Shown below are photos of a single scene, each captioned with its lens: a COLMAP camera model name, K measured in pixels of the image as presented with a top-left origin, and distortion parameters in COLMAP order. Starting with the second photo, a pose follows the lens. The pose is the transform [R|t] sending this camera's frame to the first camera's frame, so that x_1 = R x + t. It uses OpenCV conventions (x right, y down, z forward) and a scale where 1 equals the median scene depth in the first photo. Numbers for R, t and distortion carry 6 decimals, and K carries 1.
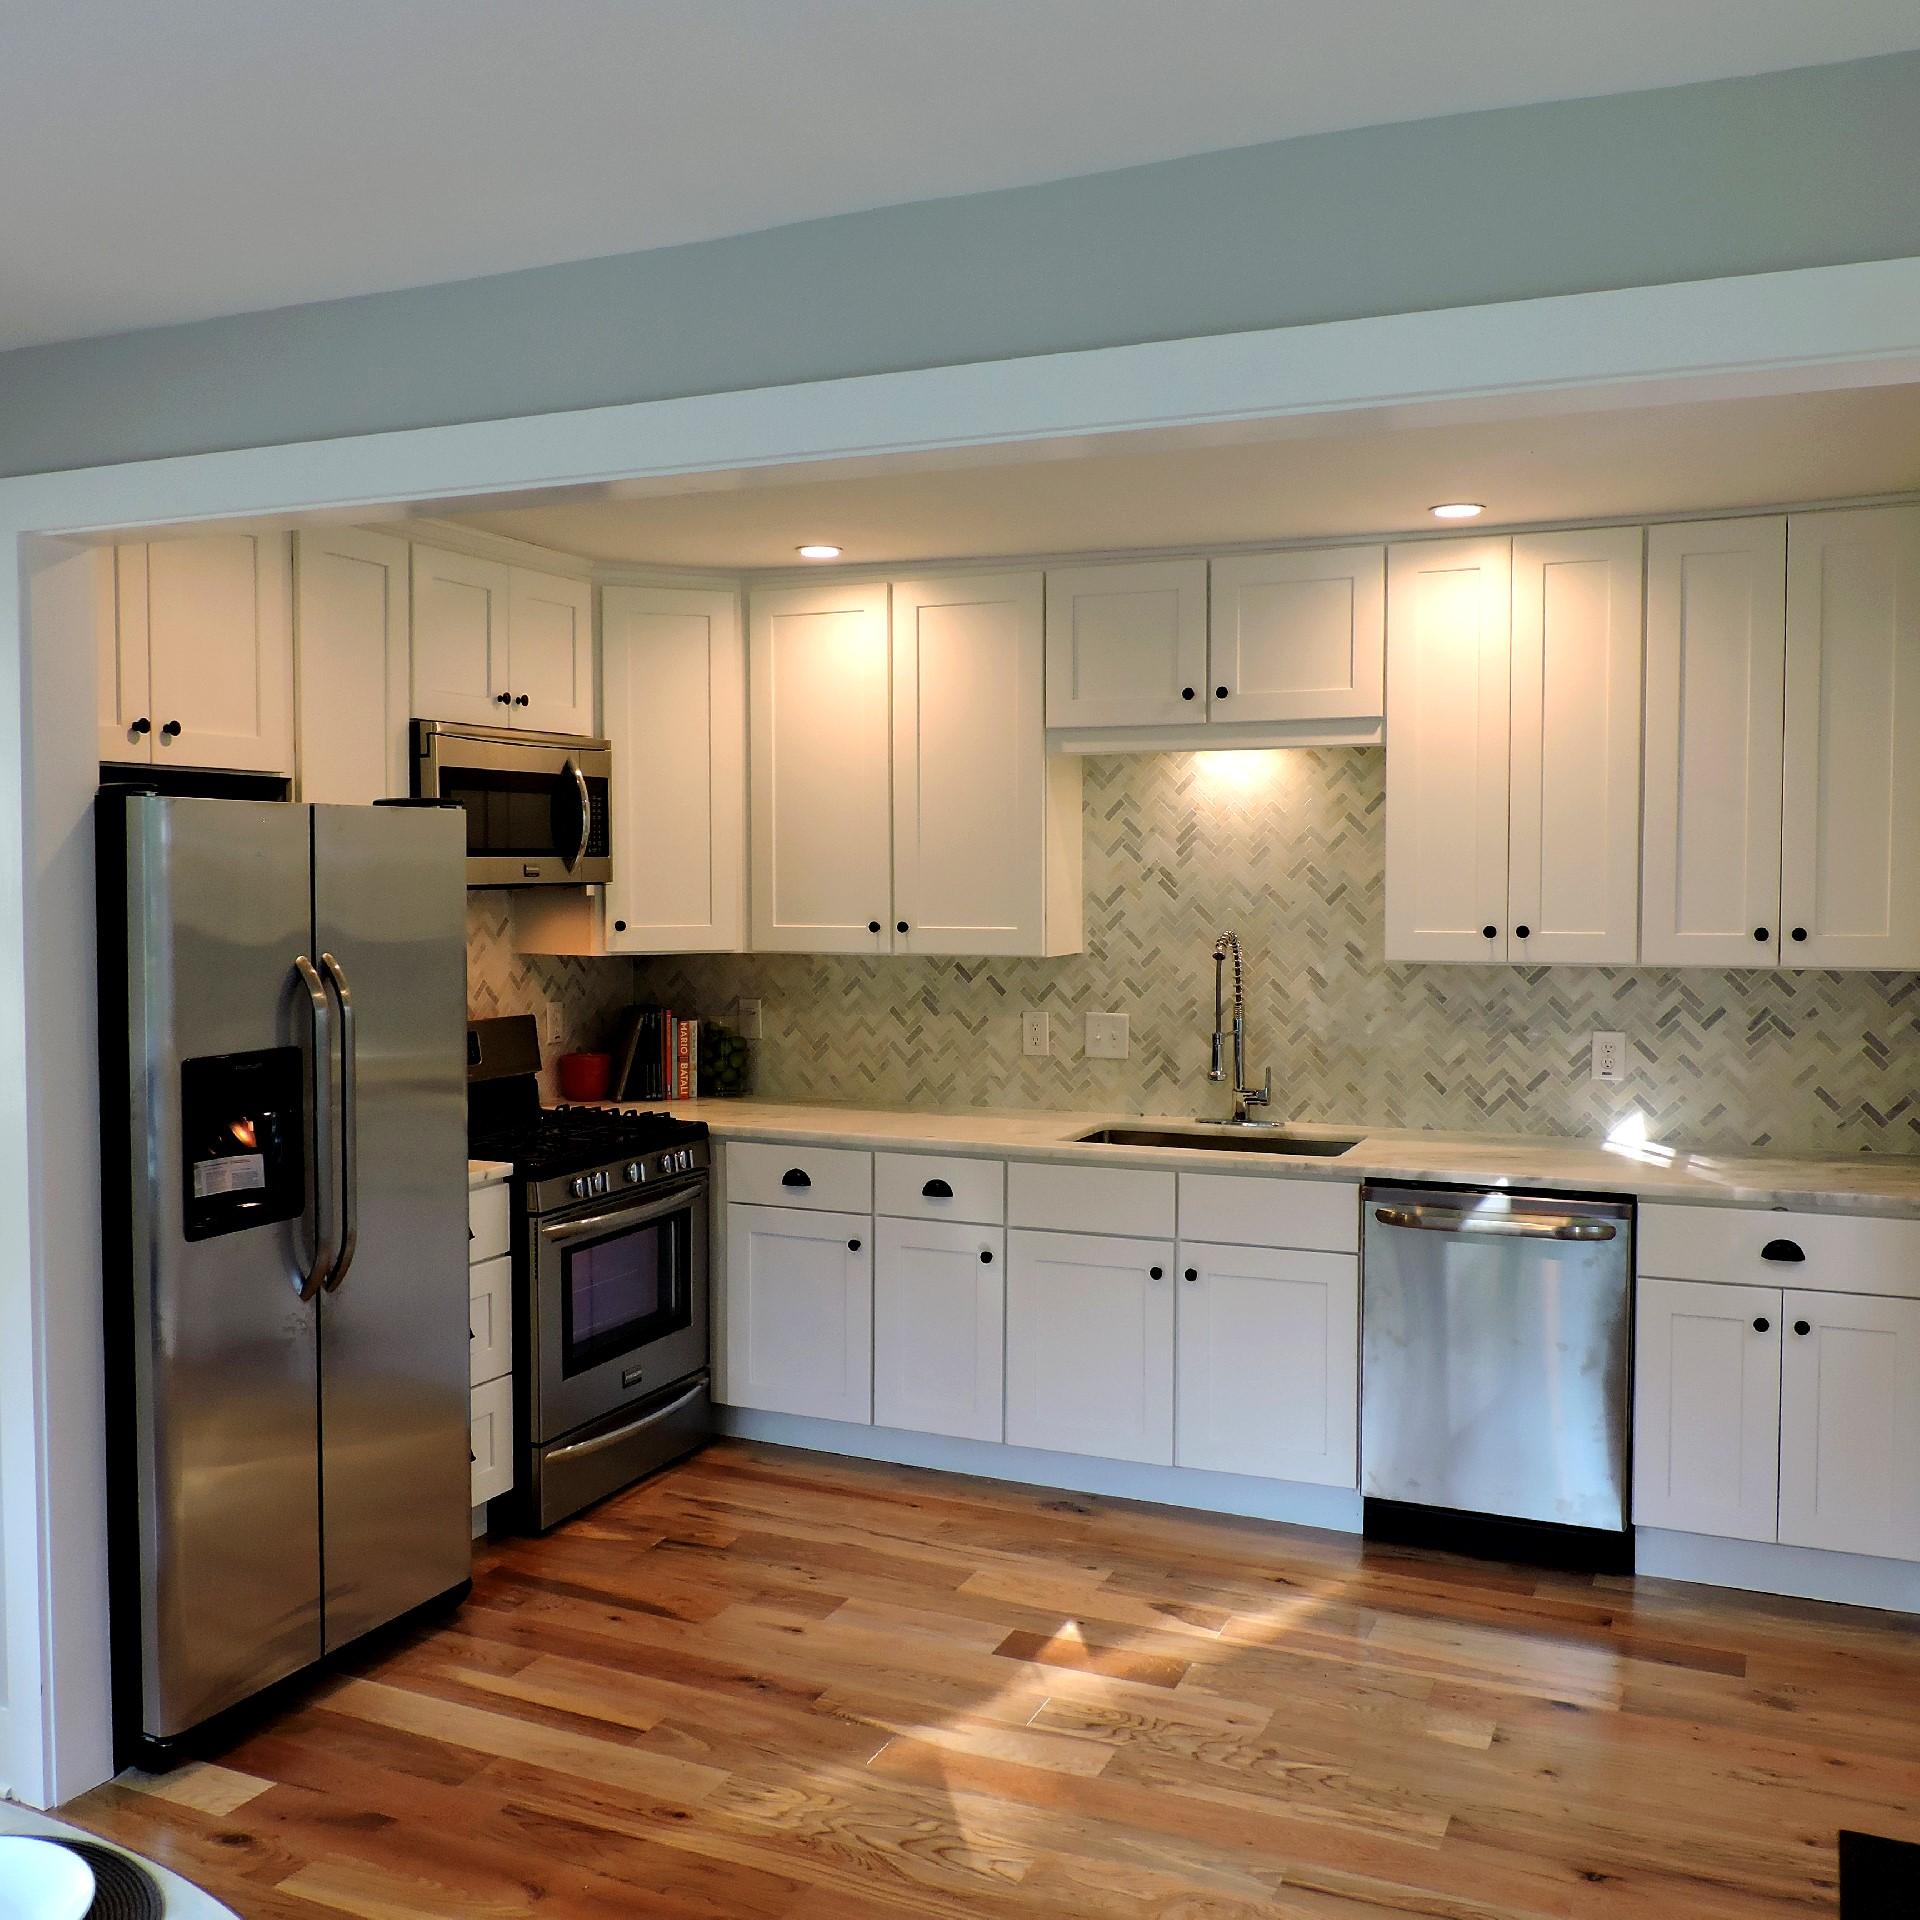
lens RADIAL K [[1795.7, 0, 971.6], [0, 1795.7, 933.8], [0, 0, 1]] dist [-0.044379, 0.024984]
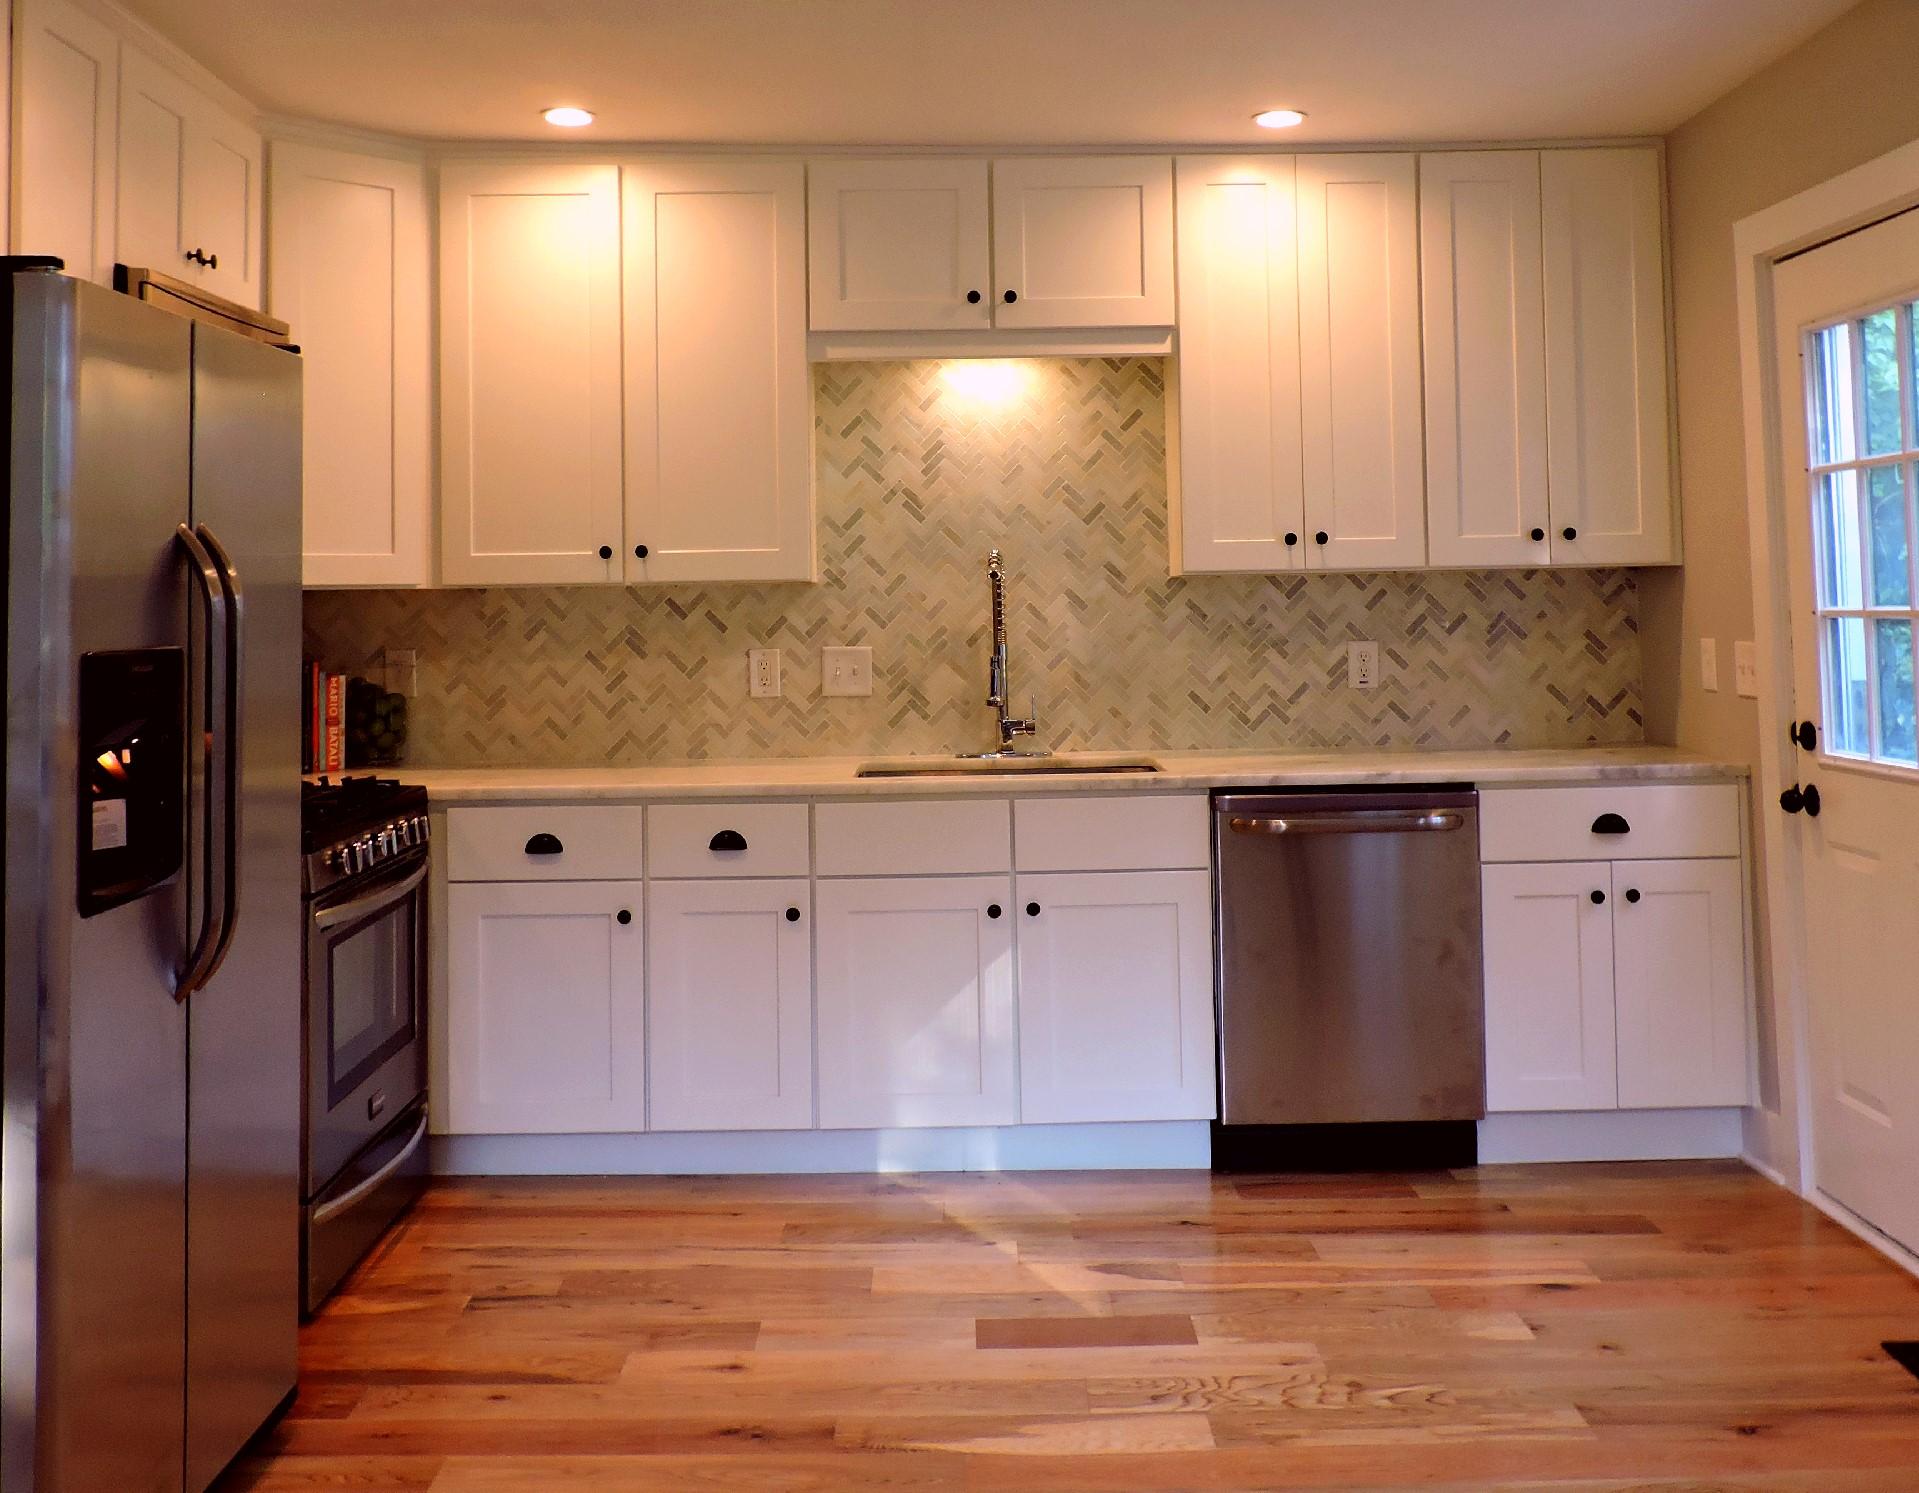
lens RADIAL K [[1801.2, 0, 959.5], [0, 1801.2, 513.2], [0, 0, 1]] dist [-0.036929, 0.020394]
pose [[0.910380, 0.006132, 0.413727, -0.277717], [0.028363, 0.996614, -0.077181, 0.053209], [-0.412800, 0.081999, 0.907123, 0.146120]]
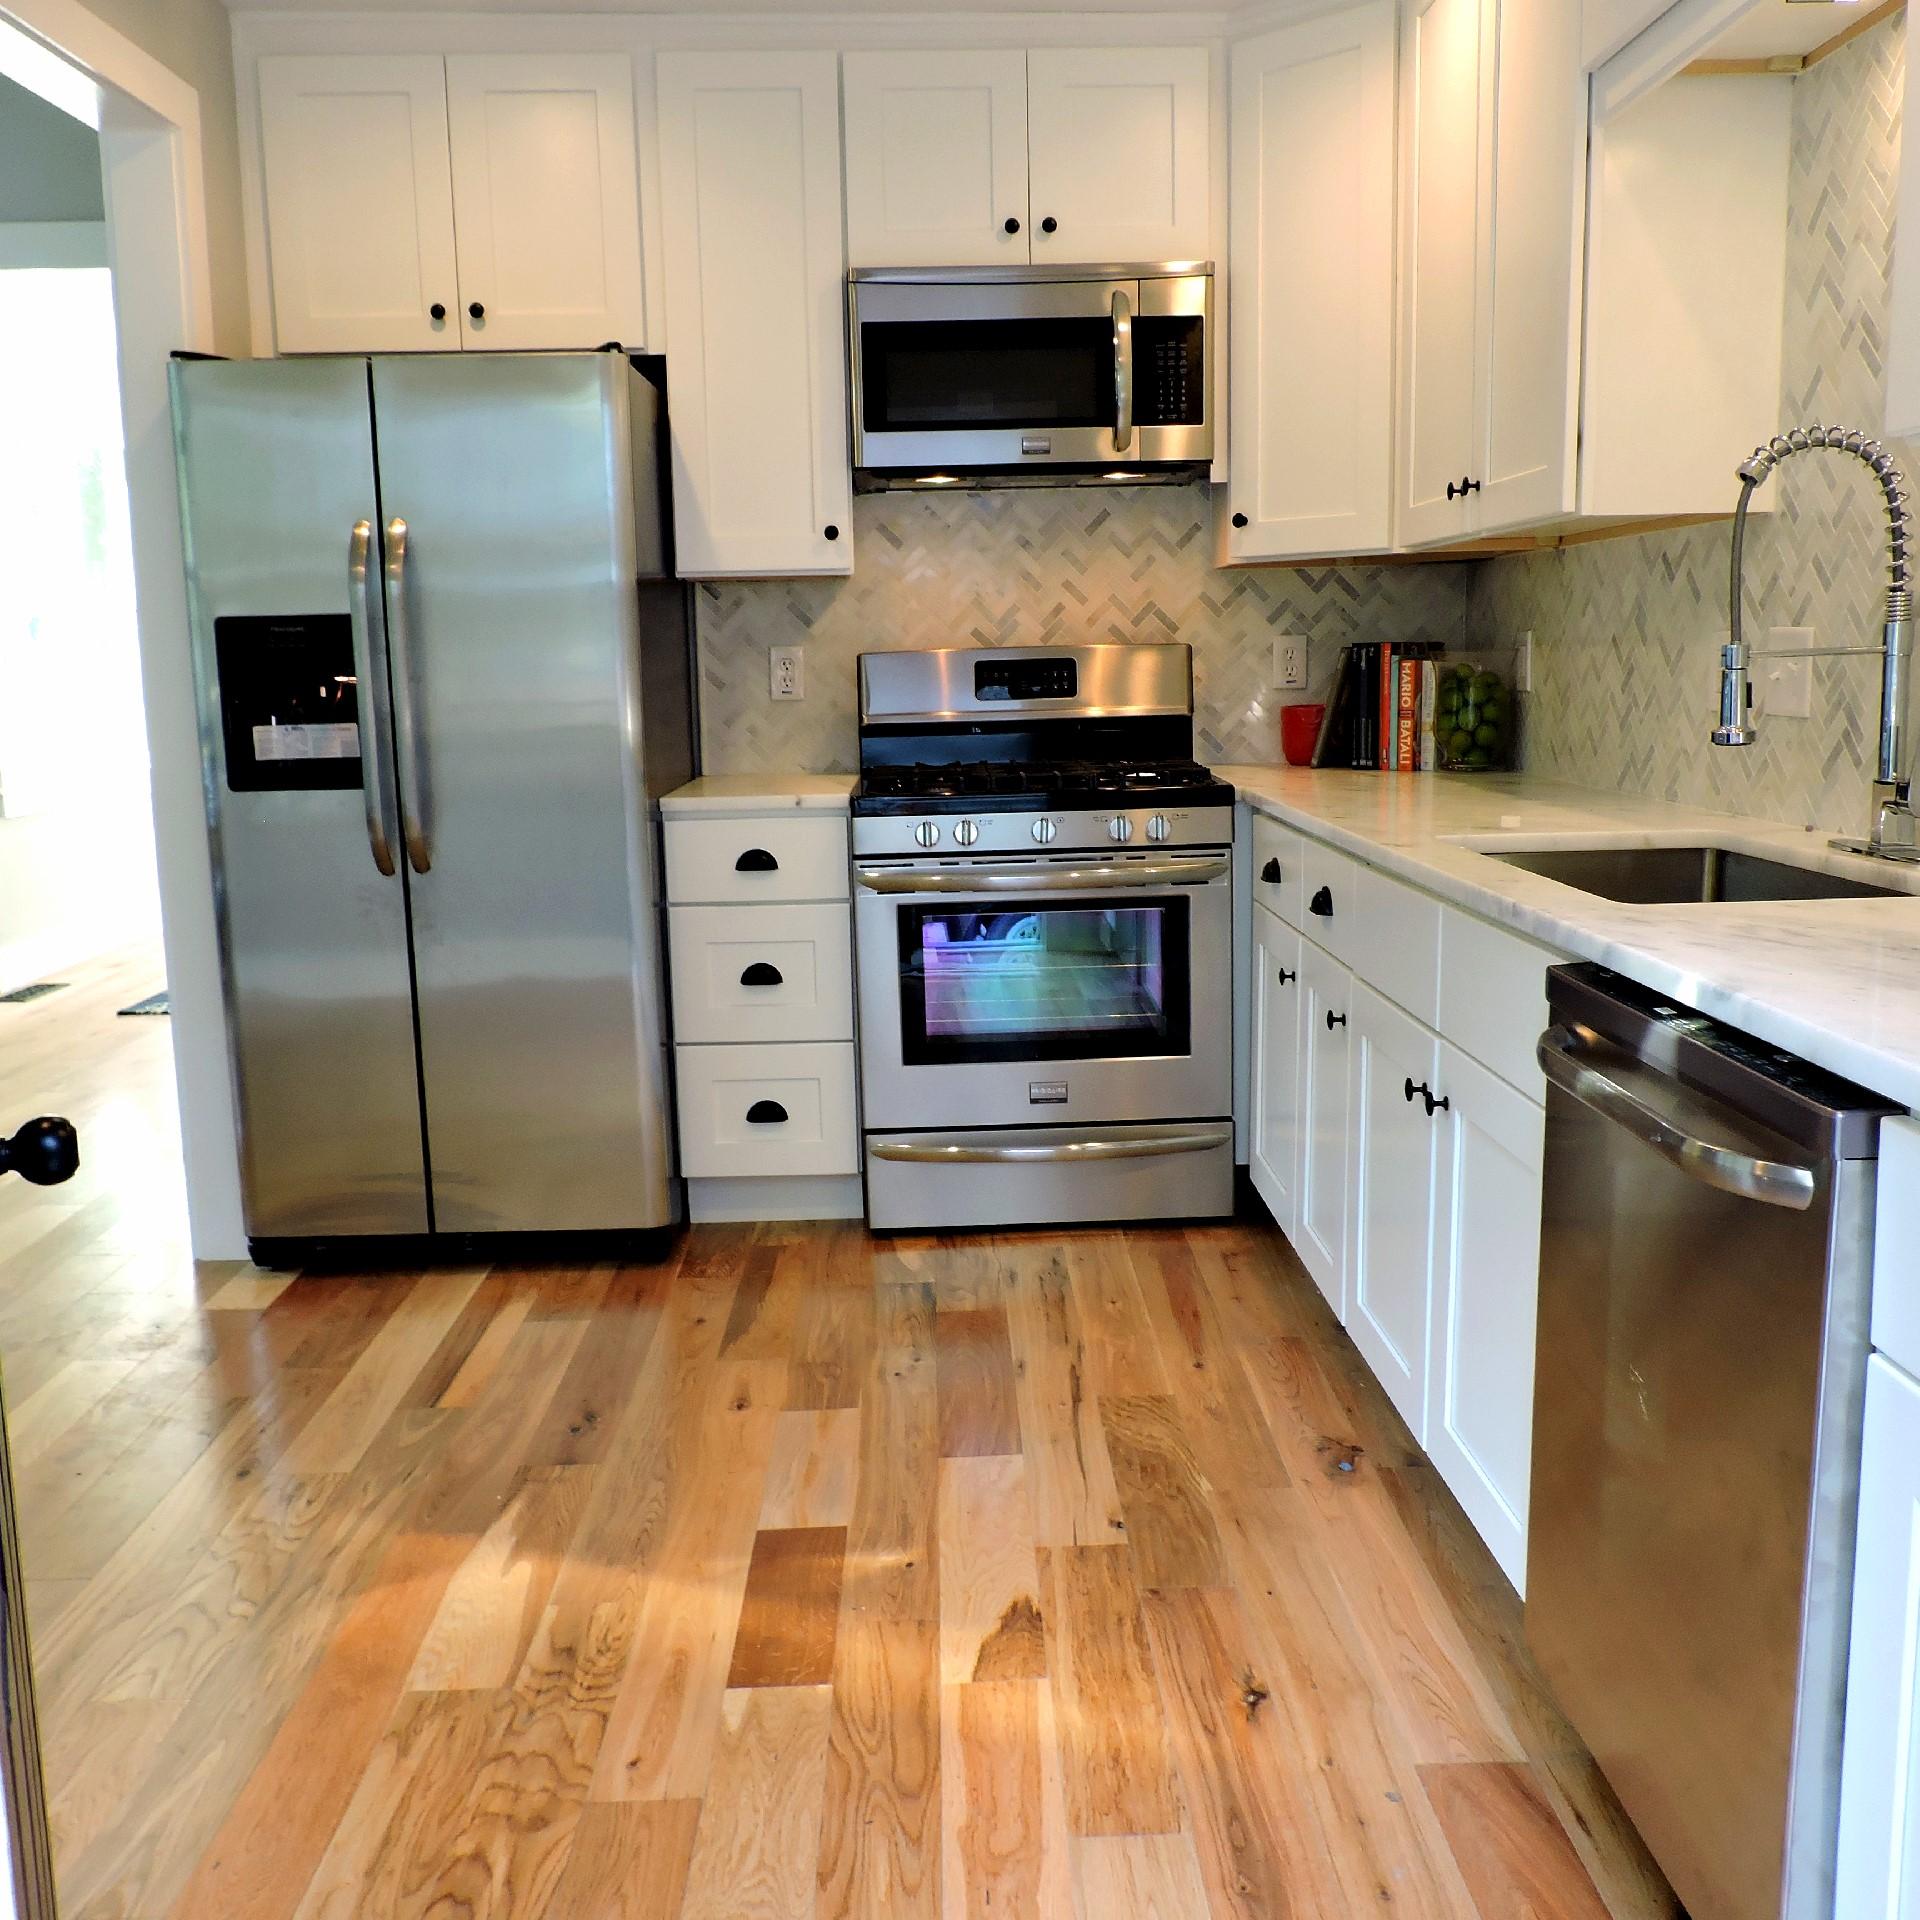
lens RADIAL K [[1840.1, 0, 982.7], [0, 1840.1, 918.2], [0, 0, 1]] dist [-0.007832, -0.023890]
pose [[0.433185, 0.119857, -0.893300, 0.494900], [-0.012178, 0.991806, 0.127169, 0.068714], [0.901223, -0.044209, 0.431095, 0.615409]]
